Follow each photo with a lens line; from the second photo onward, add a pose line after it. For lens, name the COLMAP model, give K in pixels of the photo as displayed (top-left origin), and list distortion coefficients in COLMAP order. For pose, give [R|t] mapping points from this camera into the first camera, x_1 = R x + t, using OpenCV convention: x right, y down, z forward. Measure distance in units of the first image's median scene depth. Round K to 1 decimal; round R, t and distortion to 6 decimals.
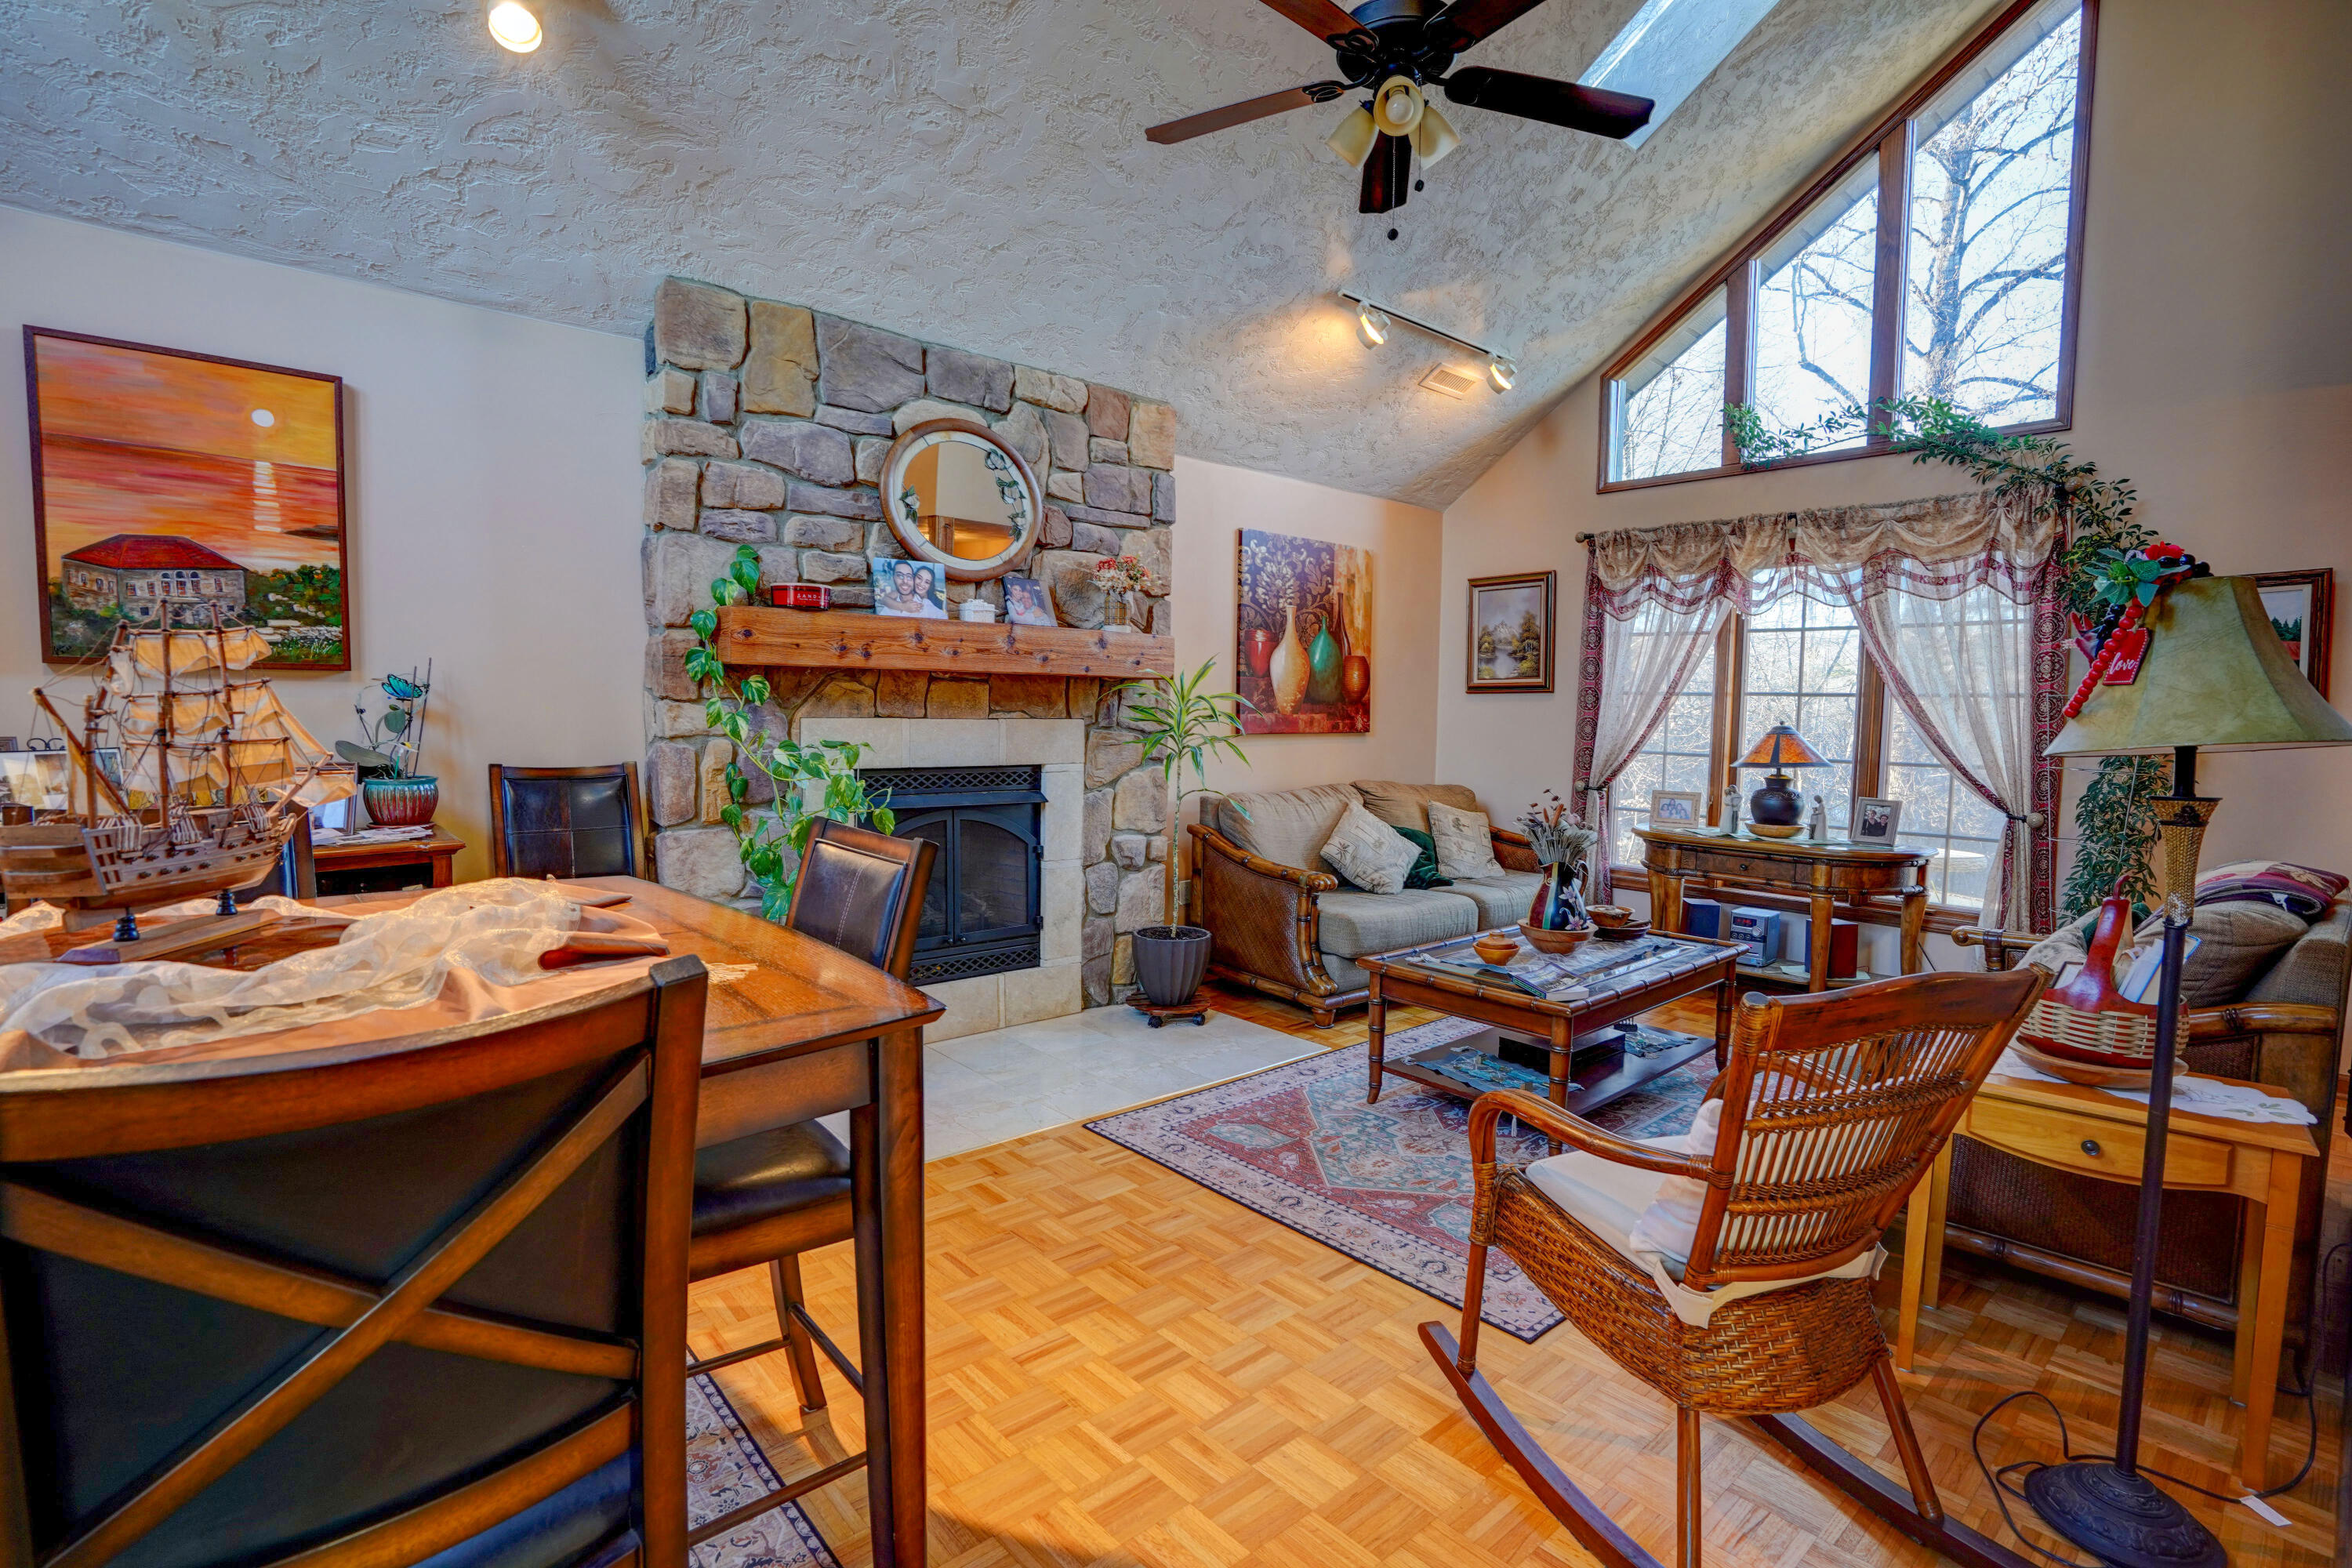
lens RADIAL K [[1087.7, 0, 1176.4], [0, 1087.7, 790.5], [0, 0, 1]] dist [-0.053448, 0.021007]
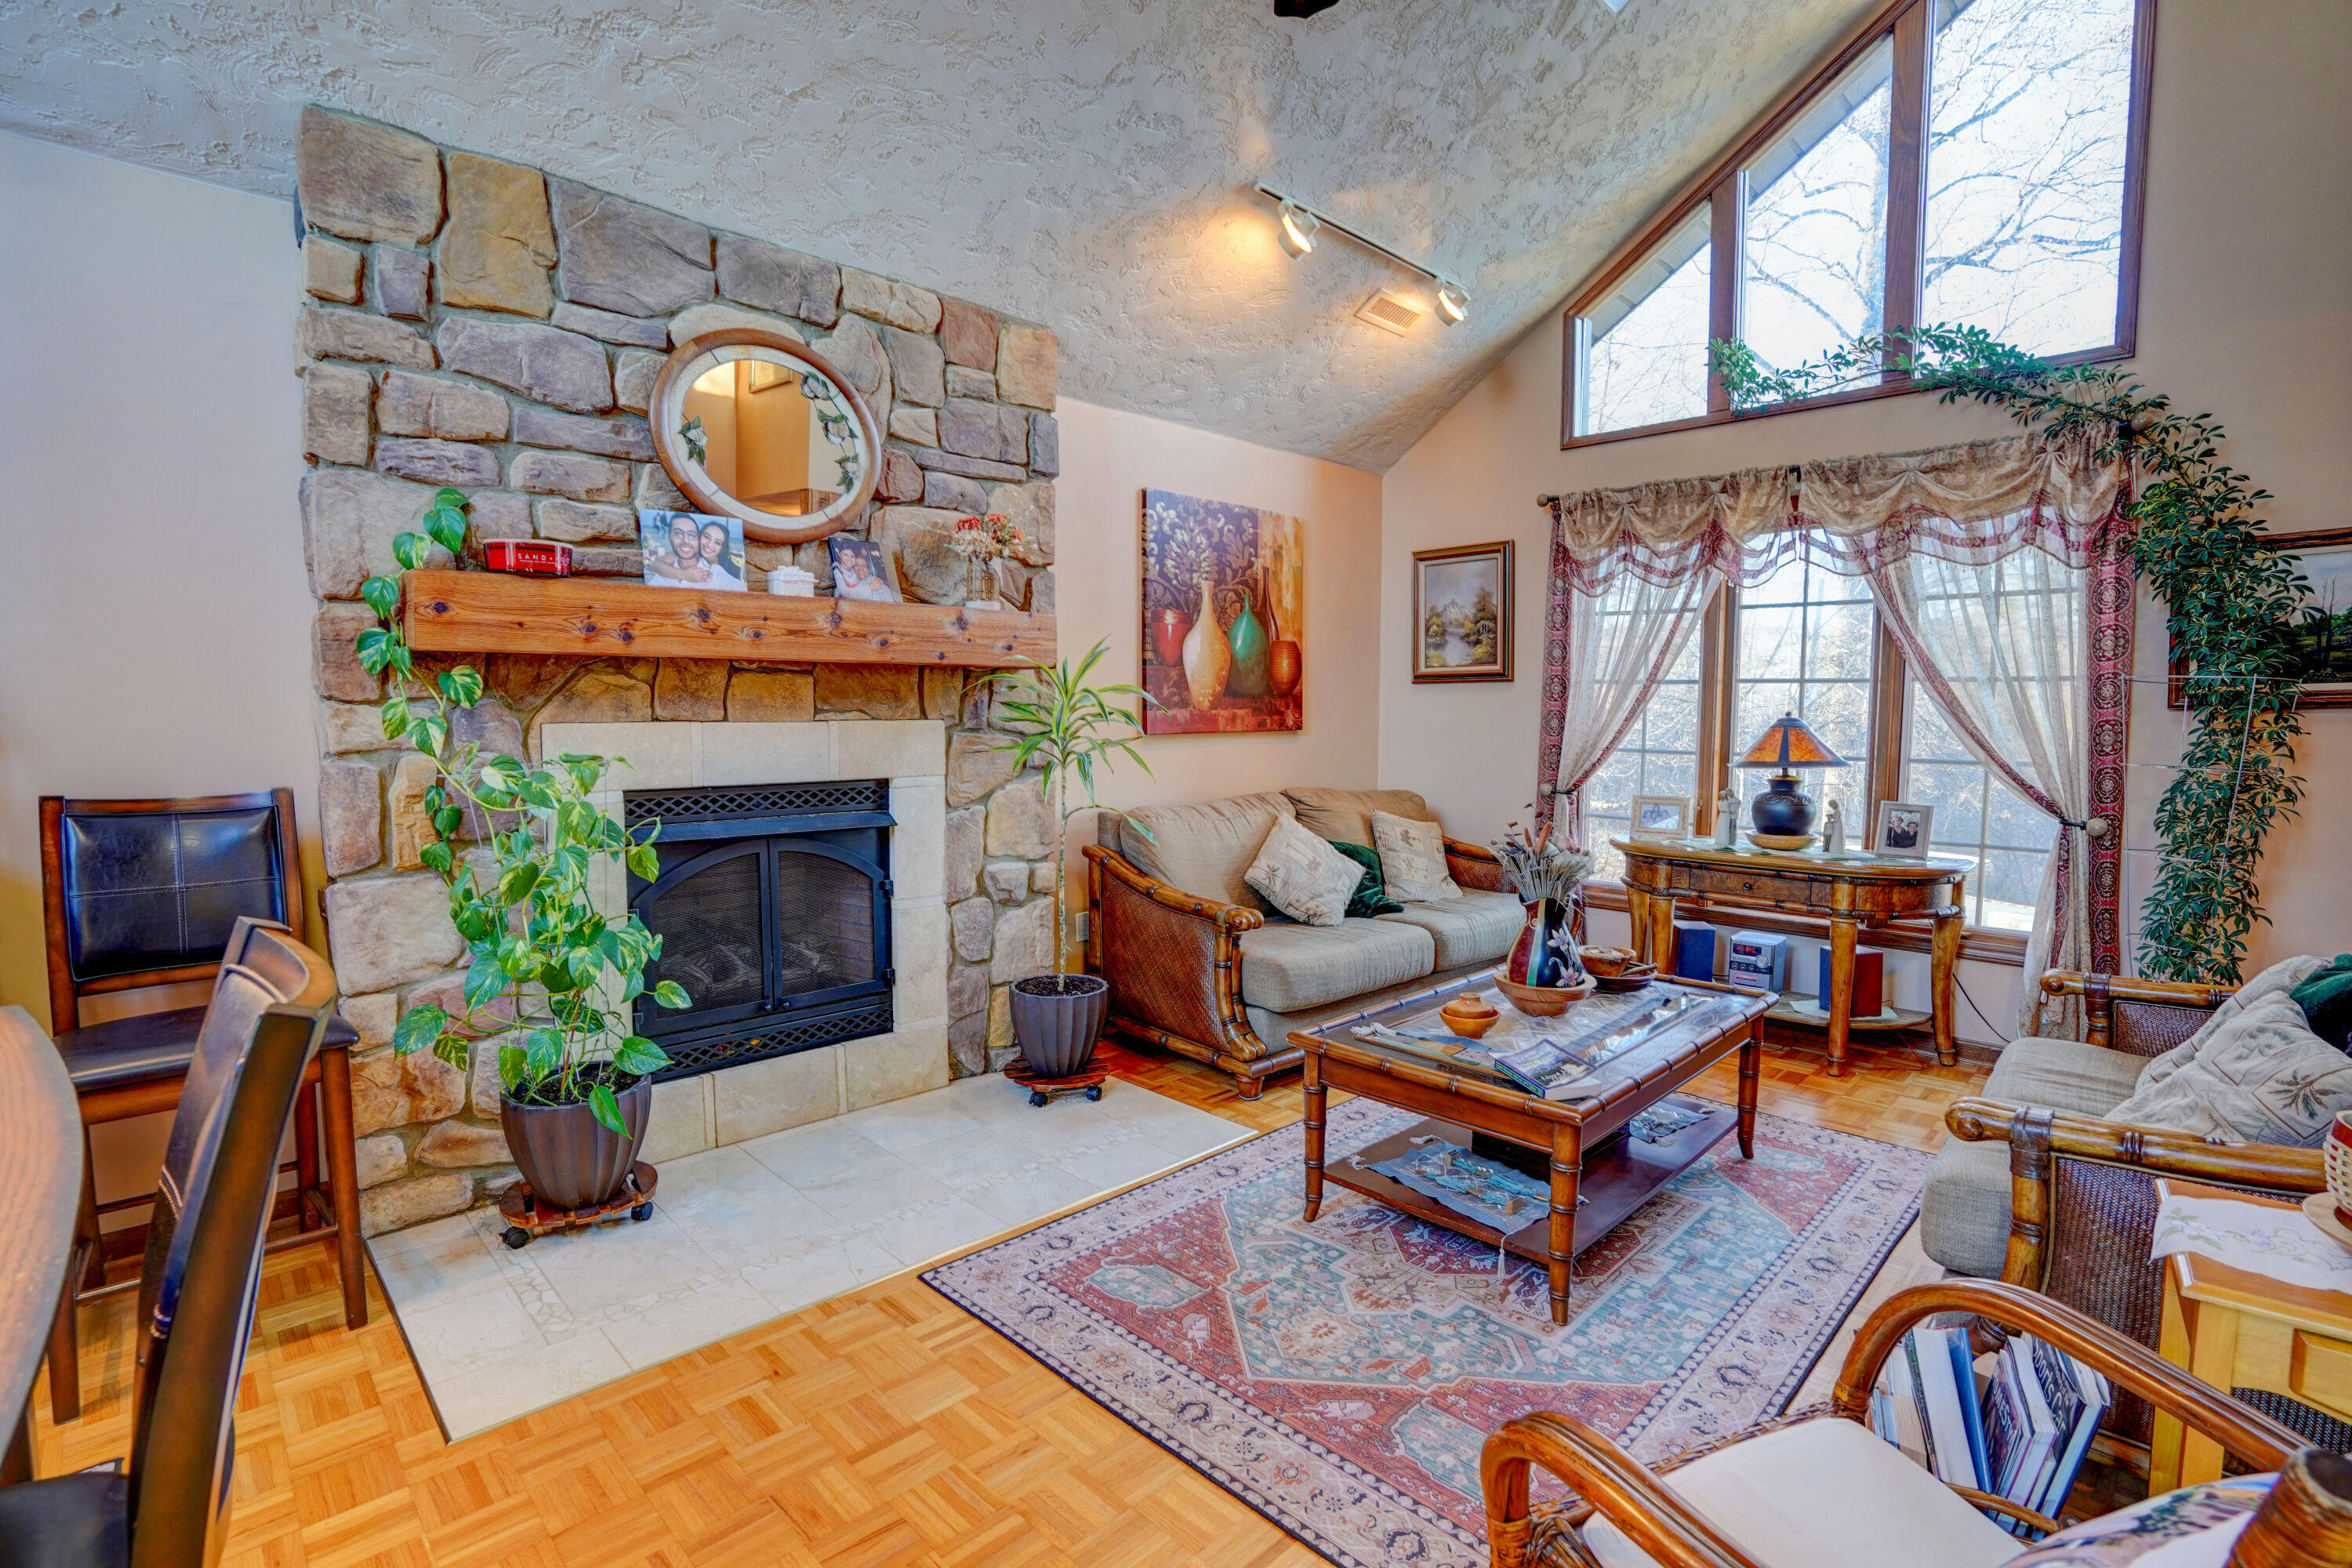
lens RADIAL K [[1087.7, 0, 1176.4], [0, 1087.7, 790.5], [0, 0, 1]] dist [-0.053448, 0.021007]
pose [[0.998233, -0.015620, 0.057324, 0.040424], [0.015443, 0.999874, 0.003538, -0.014748], [-0.057372, -0.002647, 0.998349, 0.208539]]
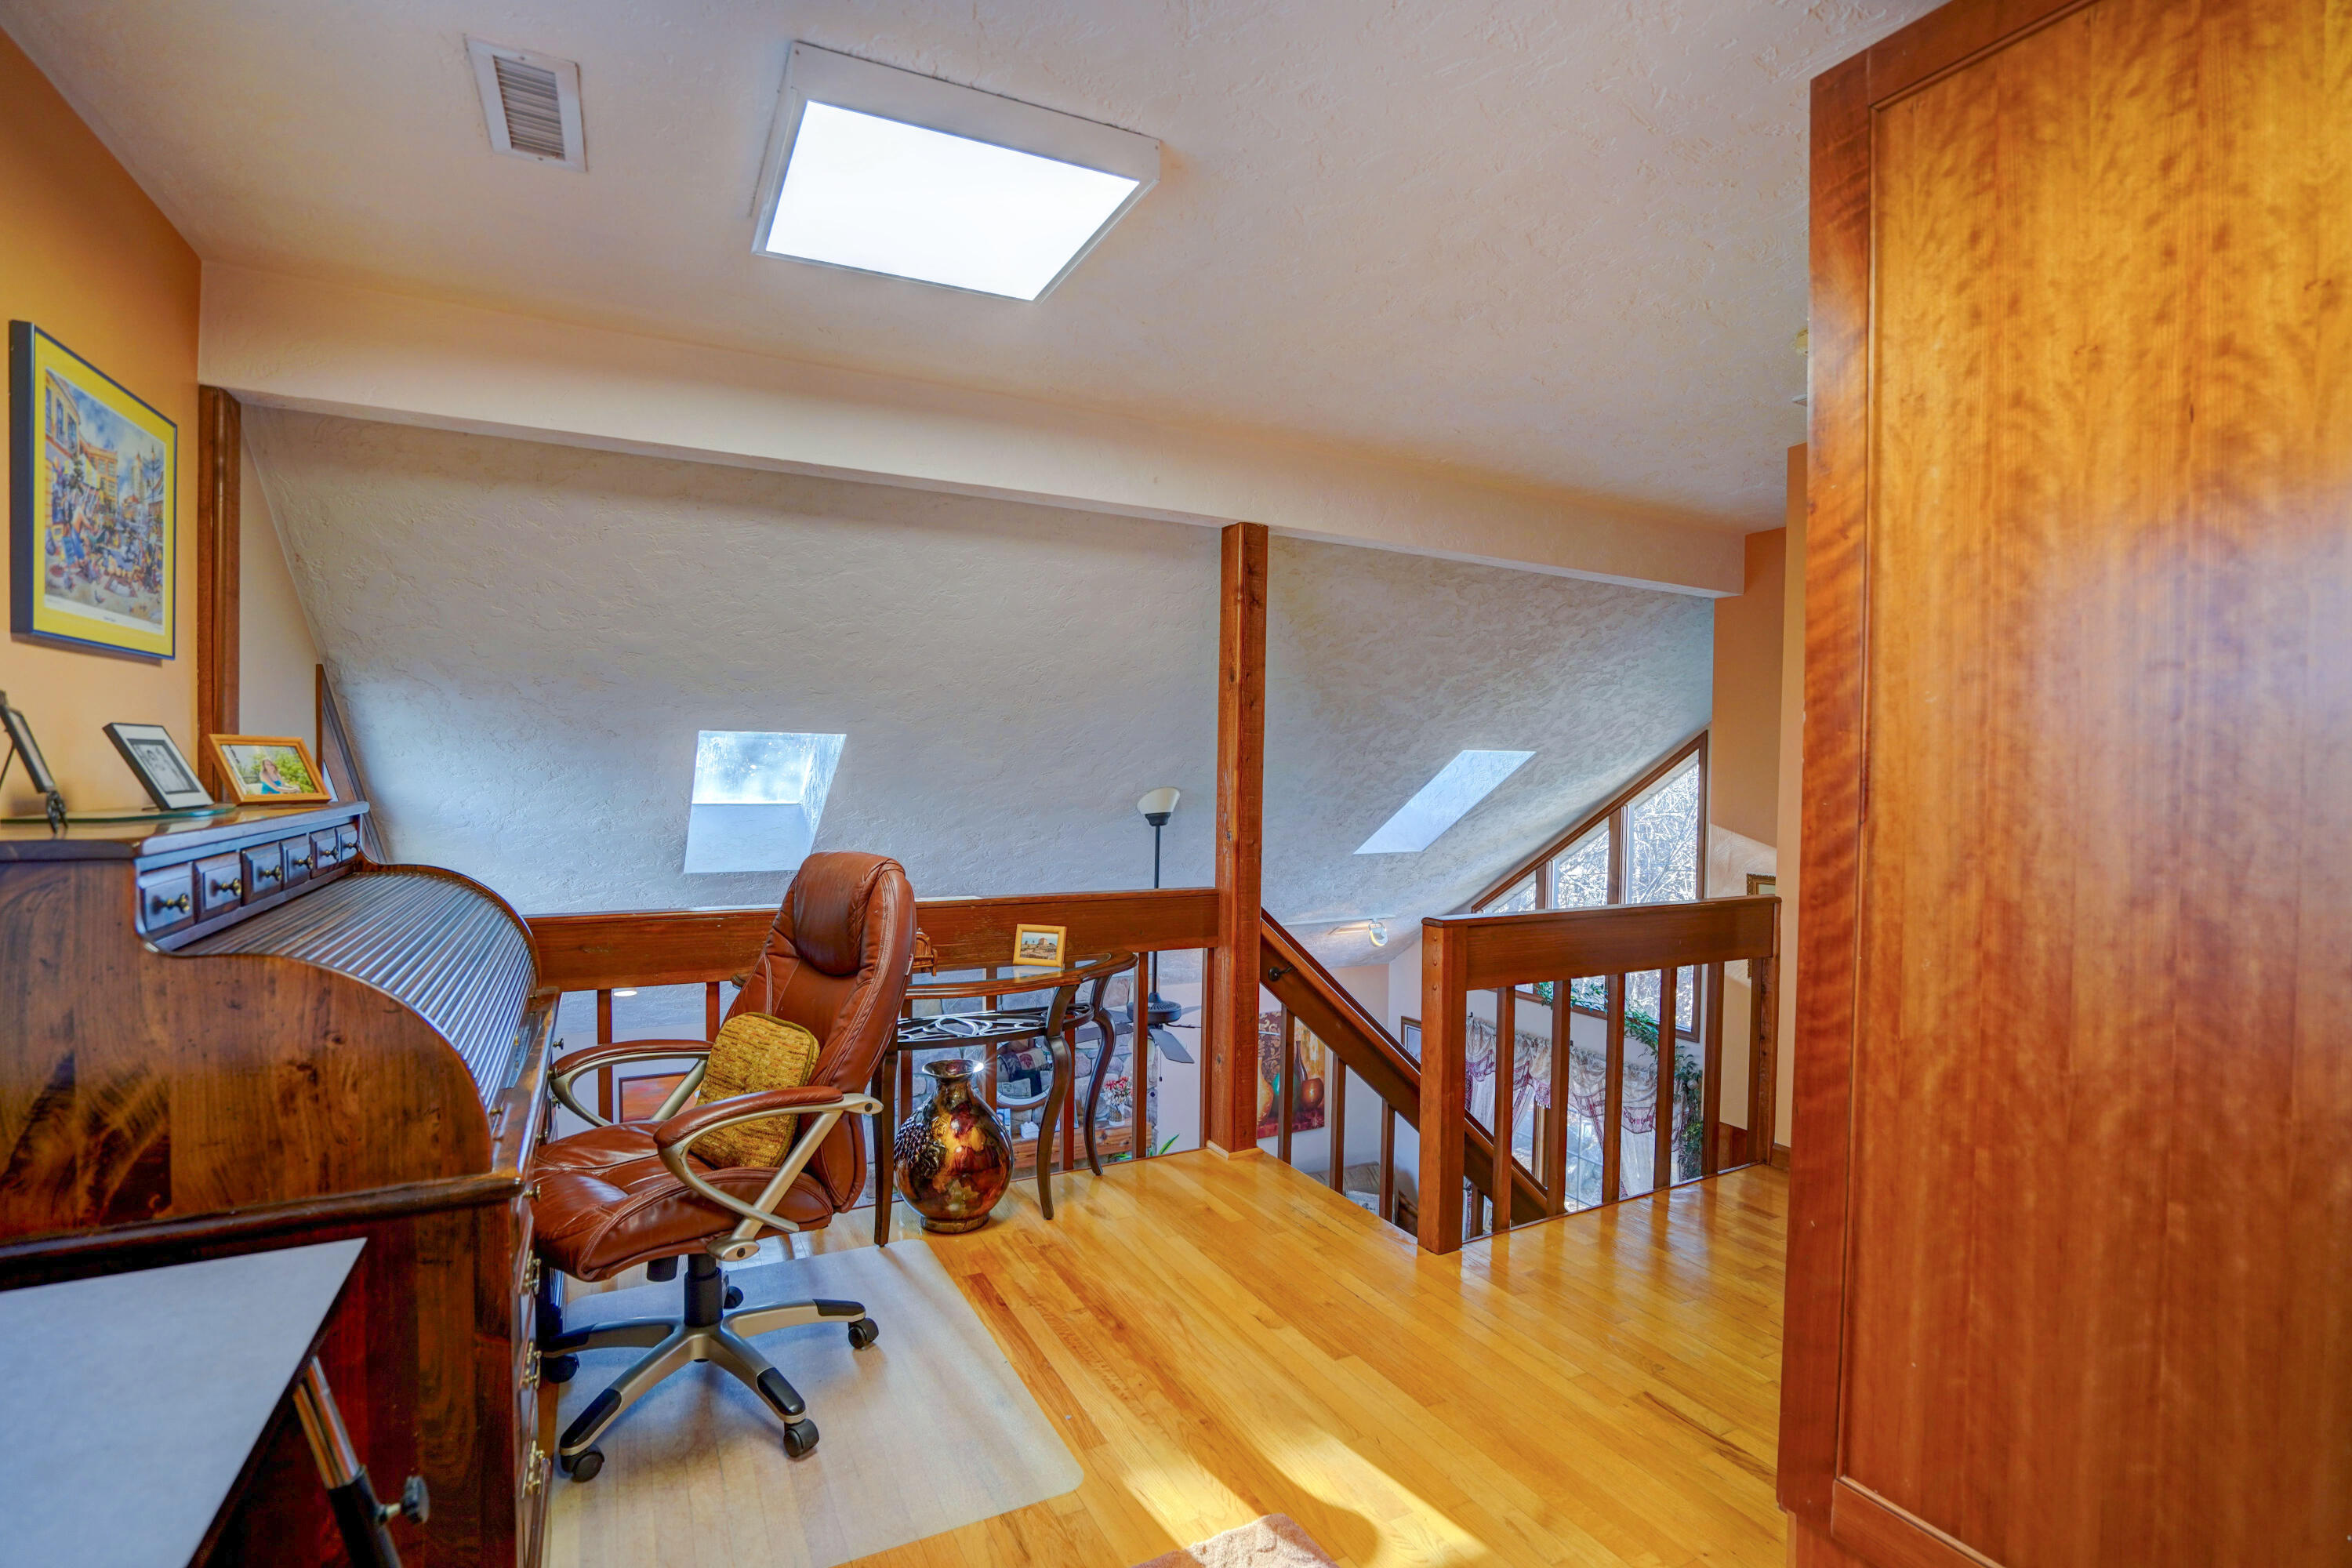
lens RADIAL K [[1087.7, 0, 1176.4], [0, 1087.7, 790.5], [0, 0, 1]] dist [-0.053448, 0.021007]
pose [[0.971030, 0.000220, -0.238958, 0.477458], [-0.014916, 0.998105, -0.059691, -0.602689], [0.238492, 0.061526, 0.969194, -0.745436]]
